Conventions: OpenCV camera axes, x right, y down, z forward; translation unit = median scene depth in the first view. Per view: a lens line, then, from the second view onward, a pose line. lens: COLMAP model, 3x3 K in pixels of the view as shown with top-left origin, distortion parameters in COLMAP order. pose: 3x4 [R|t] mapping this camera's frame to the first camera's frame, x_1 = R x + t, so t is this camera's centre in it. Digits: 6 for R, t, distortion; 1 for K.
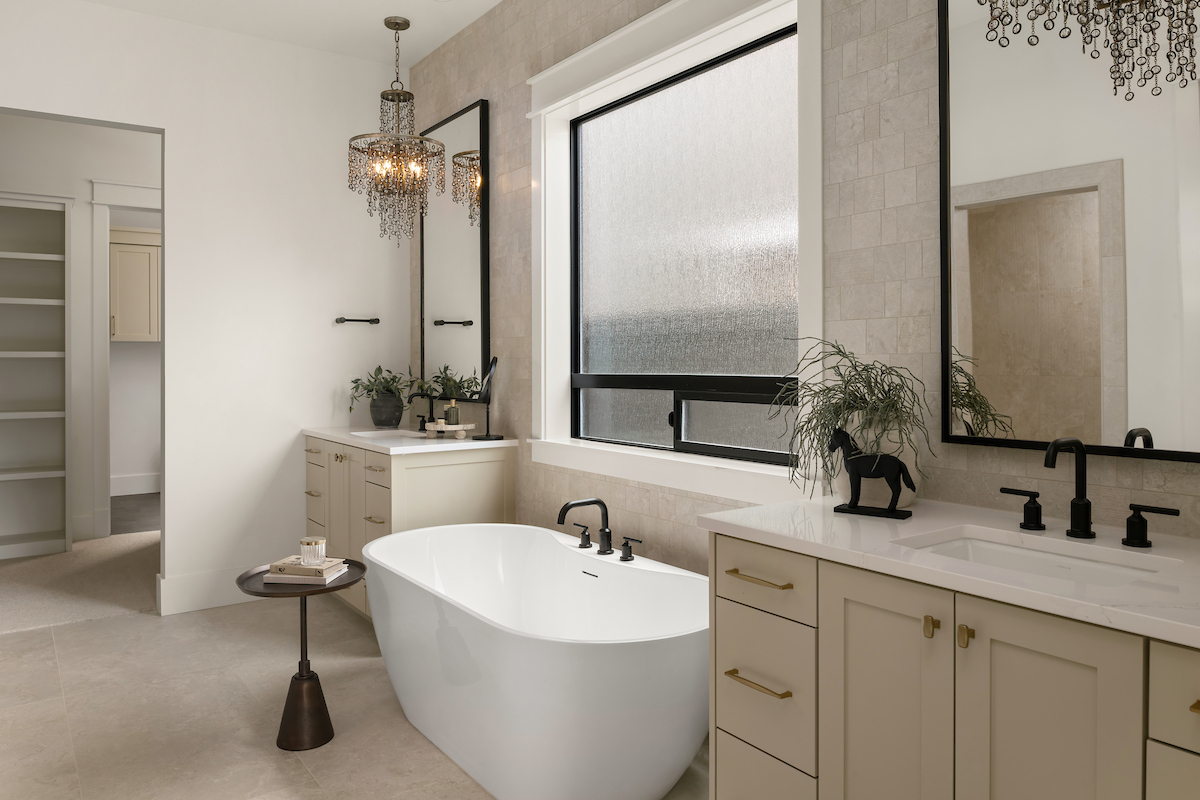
lens RADIAL K [[827.3, 0, 602.4], [0, 827.3, 364.2], [0, 0, 1]] dist [-0.007723, -0.003601]
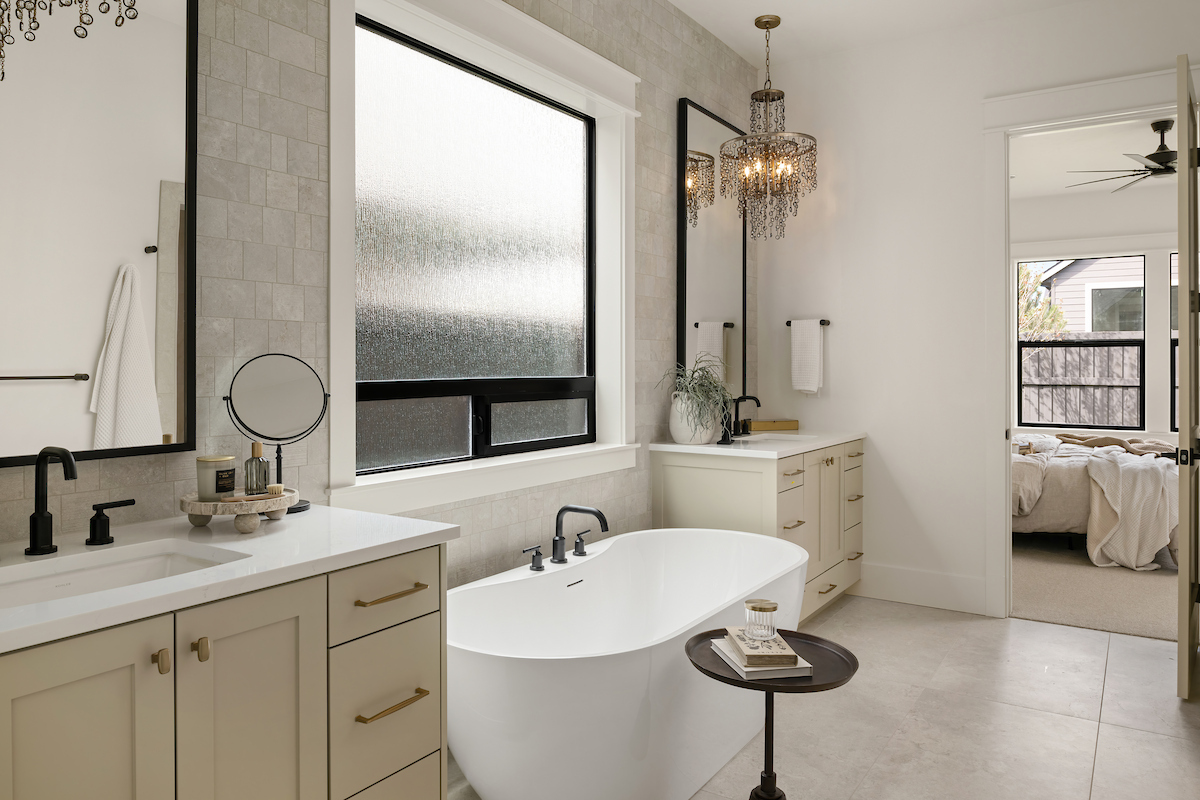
lens RADIAL K [[827.3, 0, 602.4], [0, 827.3, 364.2], [0, 0, 1]] dist [-0.007723, -0.003601]
pose [[-0.357997, 0.004856, 0.933710, -0.859599], [0.004088, 0.999985, -0.003633, 0.000073], [-0.933714, 0.002516, -0.358012, 1.210826]]
